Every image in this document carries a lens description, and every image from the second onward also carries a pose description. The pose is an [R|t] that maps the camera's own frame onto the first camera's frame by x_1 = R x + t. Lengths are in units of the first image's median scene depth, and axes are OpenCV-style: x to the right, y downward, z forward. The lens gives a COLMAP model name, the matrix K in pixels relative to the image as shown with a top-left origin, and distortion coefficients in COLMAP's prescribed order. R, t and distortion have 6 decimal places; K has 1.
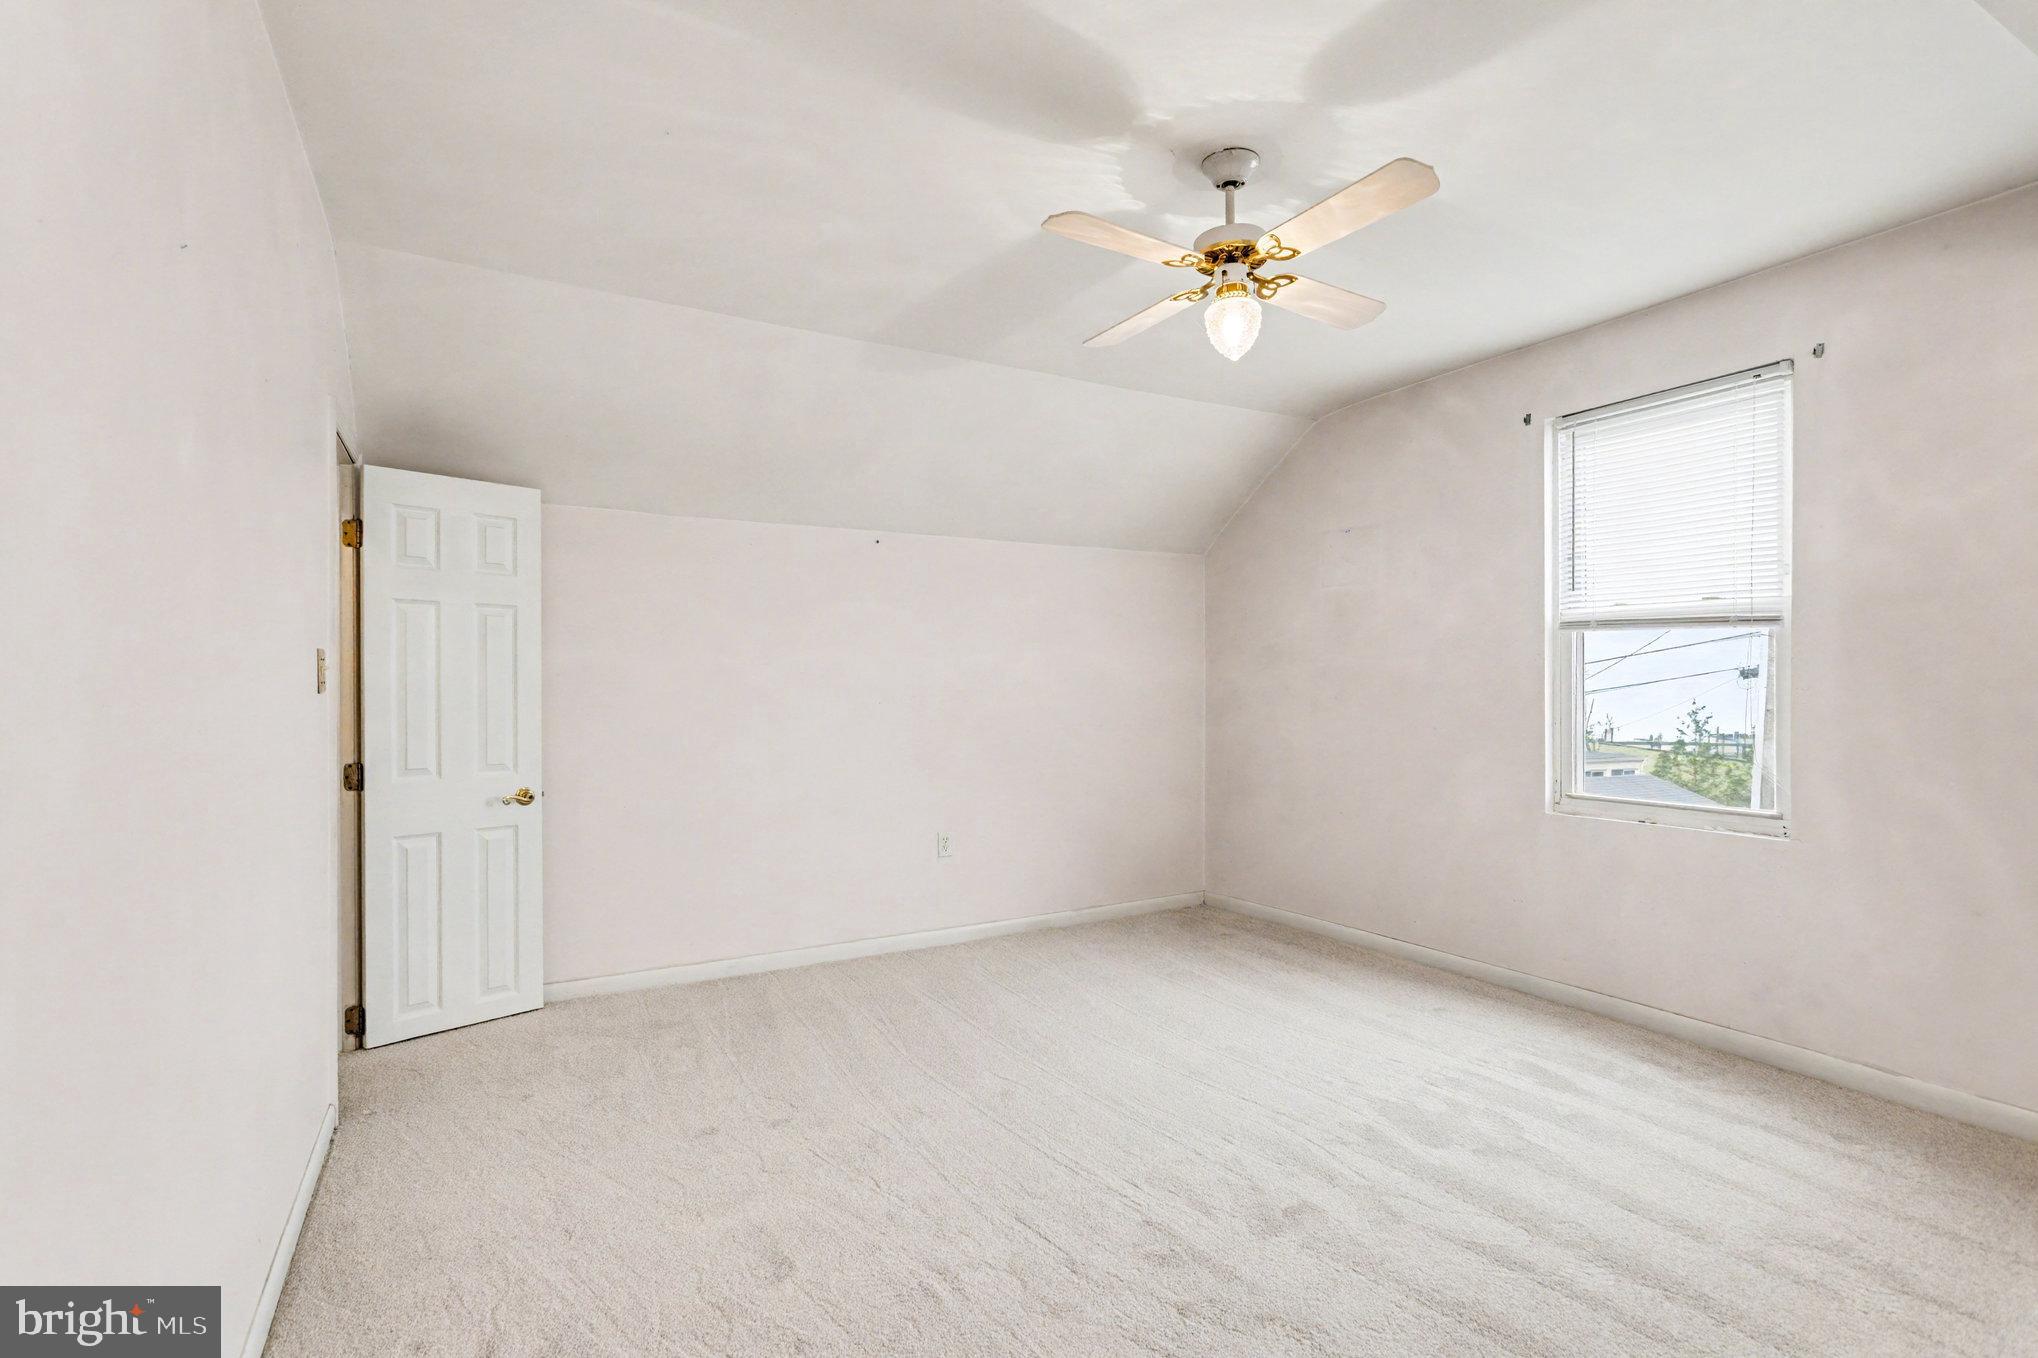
lens RADIAL K [[984.0, 0, 1029.1], [0, 984.0, 683.9], [0, 0, 1]] dist [-0.003353, 0.000409]
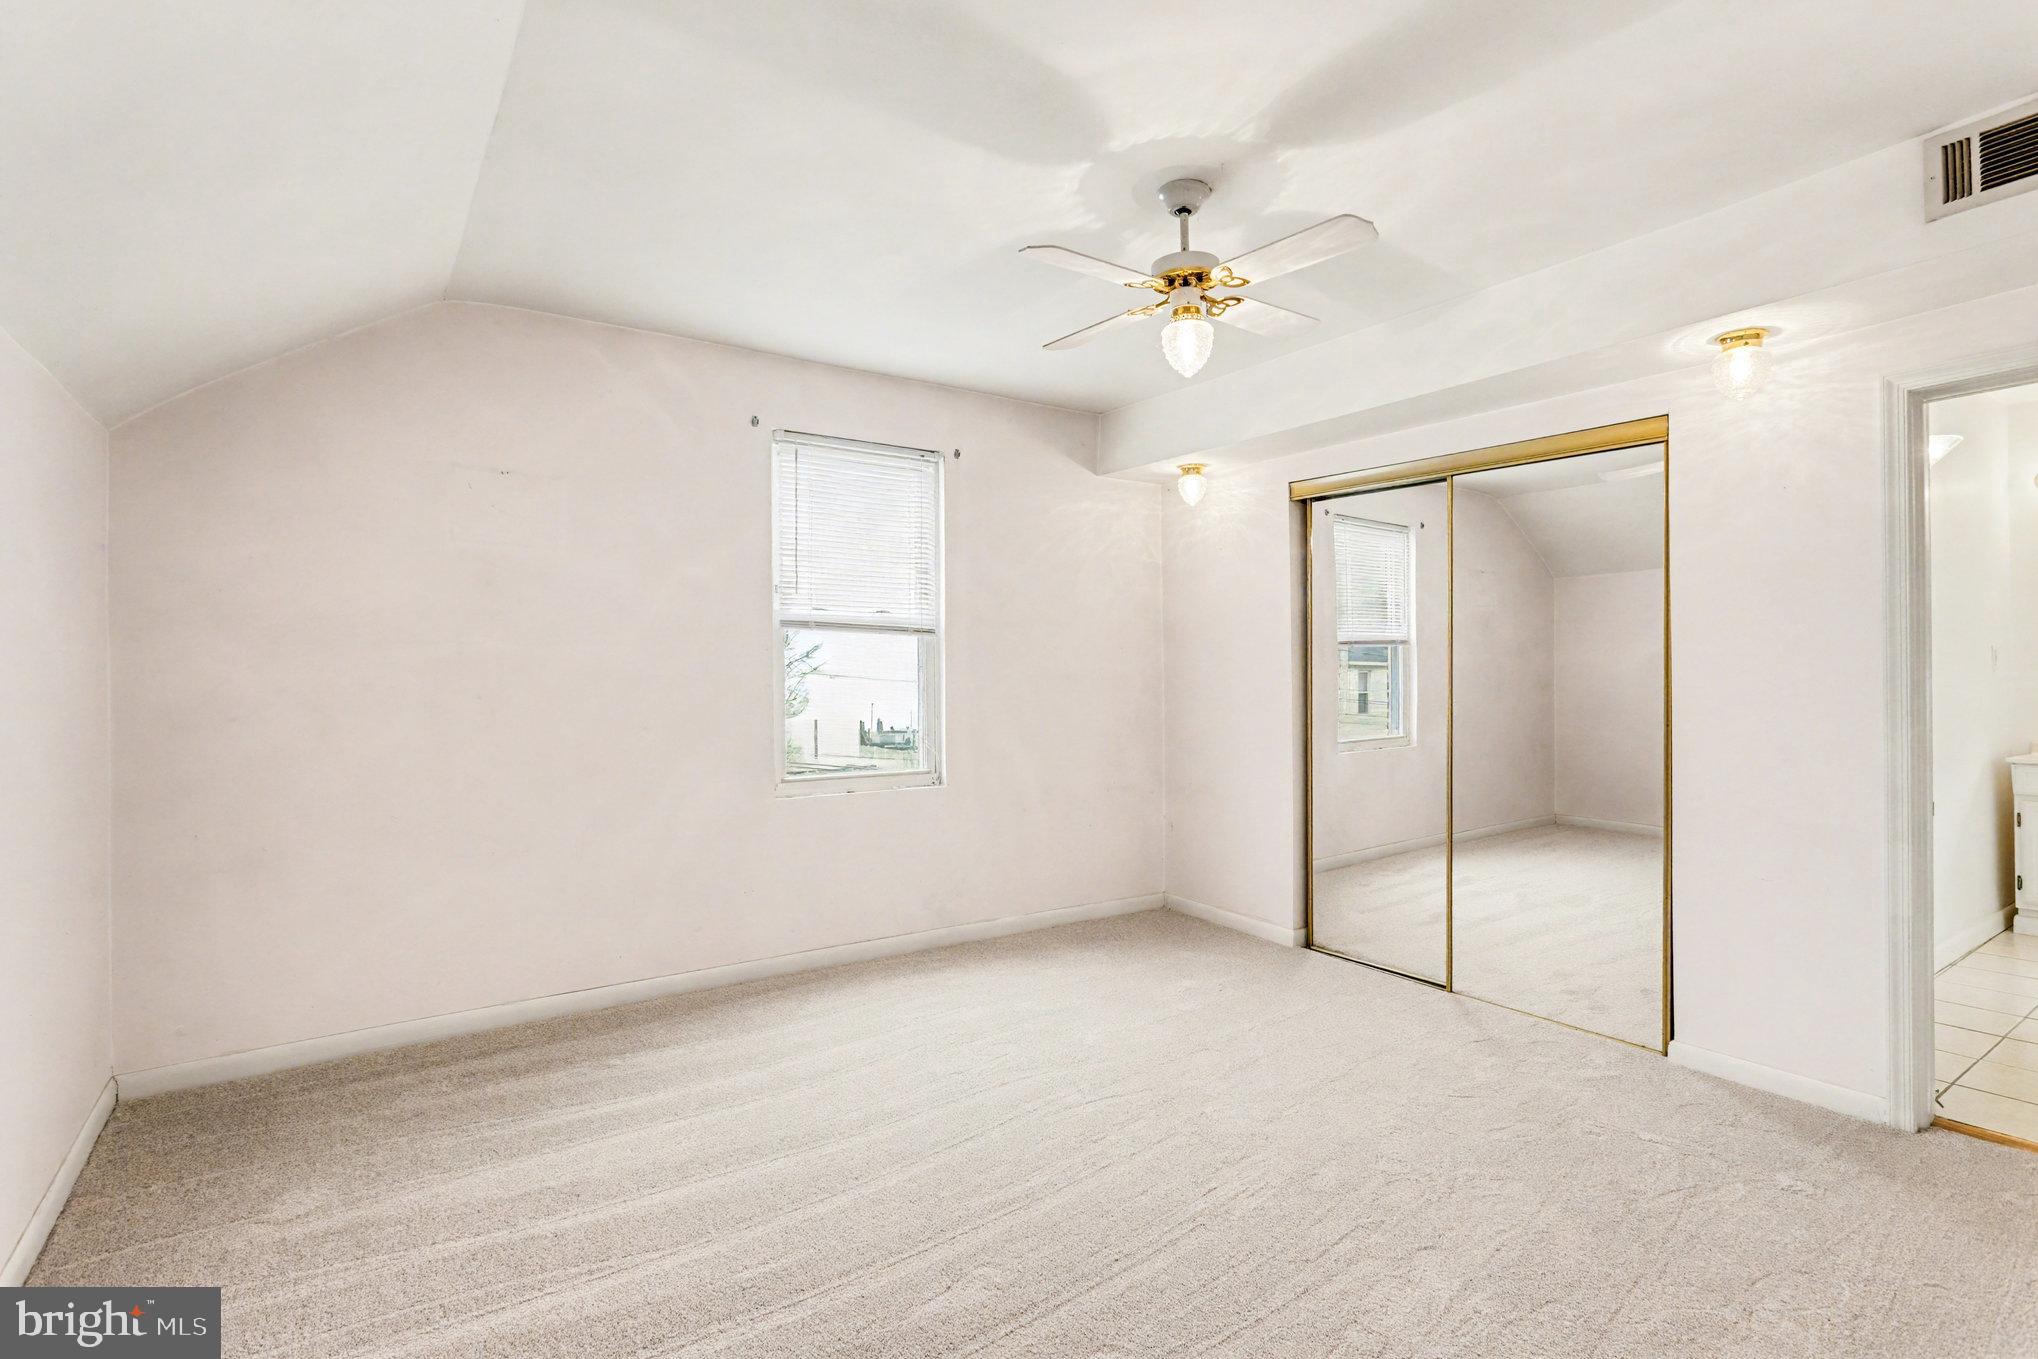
lens RADIAL K [[984.0, 0, 1029.0], [0, 984.0, 673.5], [0, 0, 1]] dist [-0.003353, 0.000409]
pose [[-0.092411, 0.009288, 0.995678, -0.603541], [0.003561, 0.999953, -0.008997, 0.006804], [-0.995715, 0.002714, -0.092440, 0.900119]]
